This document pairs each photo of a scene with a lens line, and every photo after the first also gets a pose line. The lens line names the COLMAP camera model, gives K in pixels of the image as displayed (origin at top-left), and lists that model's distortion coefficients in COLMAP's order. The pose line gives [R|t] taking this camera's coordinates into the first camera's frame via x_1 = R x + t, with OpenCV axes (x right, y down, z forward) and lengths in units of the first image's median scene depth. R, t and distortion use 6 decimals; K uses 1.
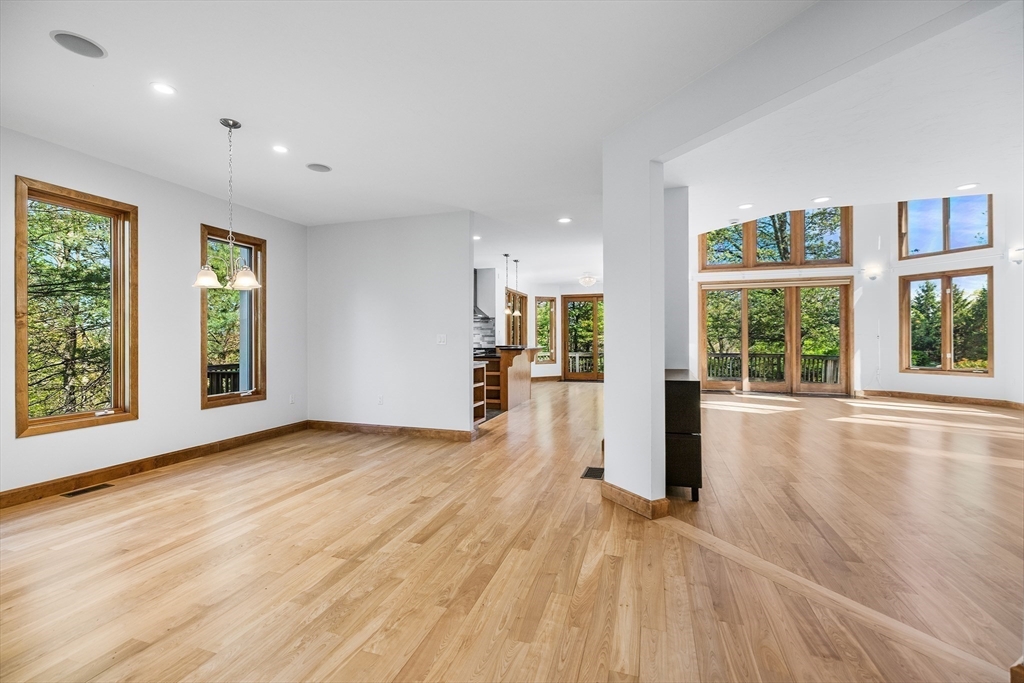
lens RADIAL K [[438.7, 0, 512.0], [0, 438.7, 339.6], [0, 0, 1]] dist [0.001530, -0.000058]
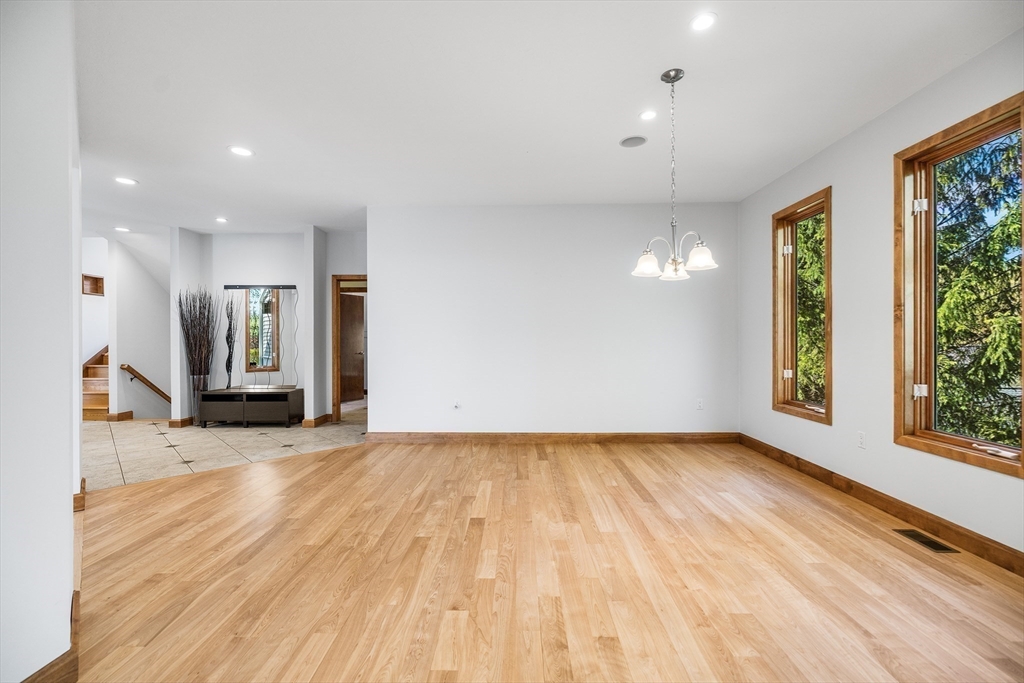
lens RADIAL K [[438.7, 0, 508.5], [0, 438.7, 337.8], [0, 0, 1]] dist [0.001530, -0.000058]
pose [[-0.960158, 0.004181, -0.279428, -0.130416], [0.003987, 0.999991, 0.001263, 0.000361], [0.279431, 0.000098, -0.960166, 2.054096]]
